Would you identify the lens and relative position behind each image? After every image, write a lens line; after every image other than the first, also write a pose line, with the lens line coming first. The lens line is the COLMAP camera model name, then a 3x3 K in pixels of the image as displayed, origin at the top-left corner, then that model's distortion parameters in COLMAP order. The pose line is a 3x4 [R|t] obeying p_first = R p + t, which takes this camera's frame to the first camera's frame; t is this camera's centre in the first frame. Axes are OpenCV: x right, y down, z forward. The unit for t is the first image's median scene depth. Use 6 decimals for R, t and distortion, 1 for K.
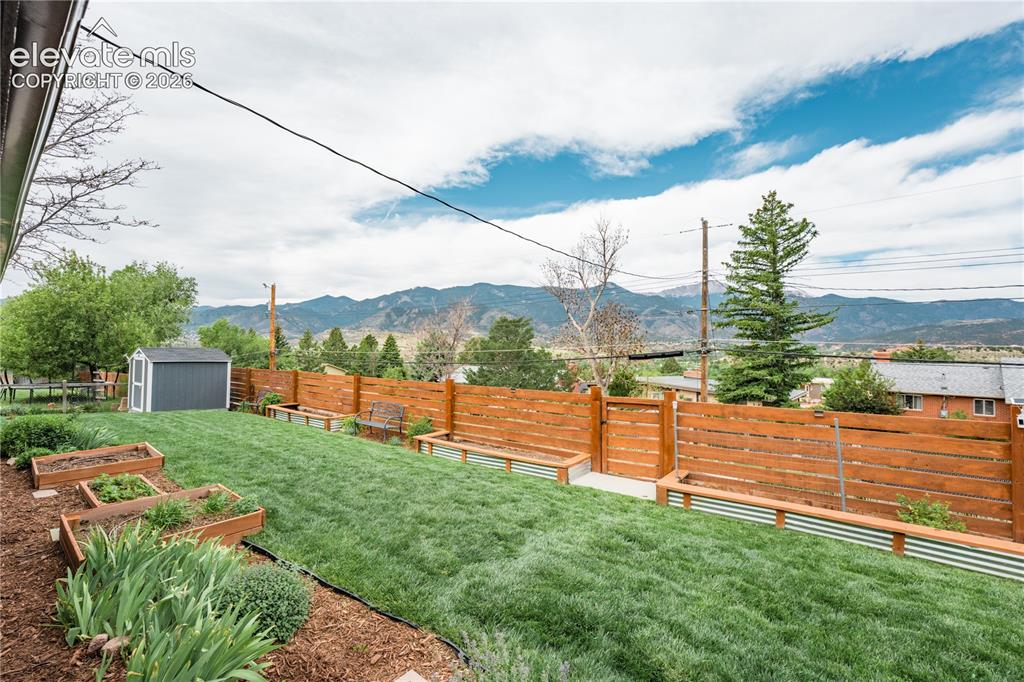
lens RADIAL K [[415.3, 0, 500.4], [0, 415.3, 342.5], [0, 0, 1]] dist [-0.026860, 0.002902]
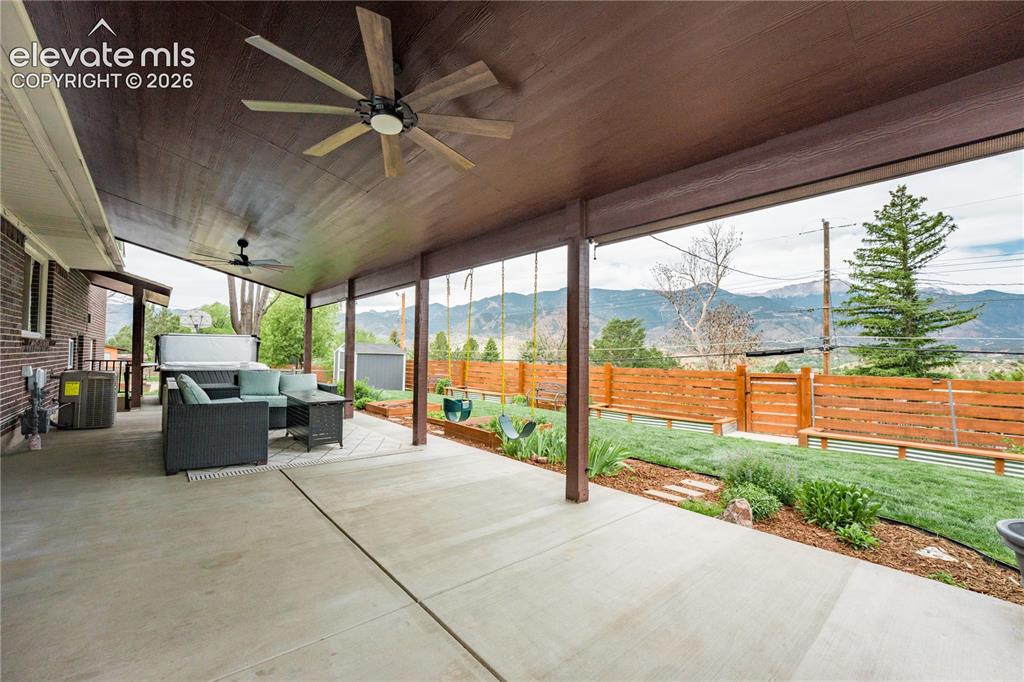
lens RADIAL K [[415.3, 0, 503.9], [0, 415.3, 341.0], [0, 0, 1]] dist [-0.026860, 0.002902]
pose [[0.980448, -0.000603, -0.196776, -0.075550], [-0.002396, 0.999885, -0.014999, 0.016394], [0.196763, 0.015177, 0.980334, -0.126612]]
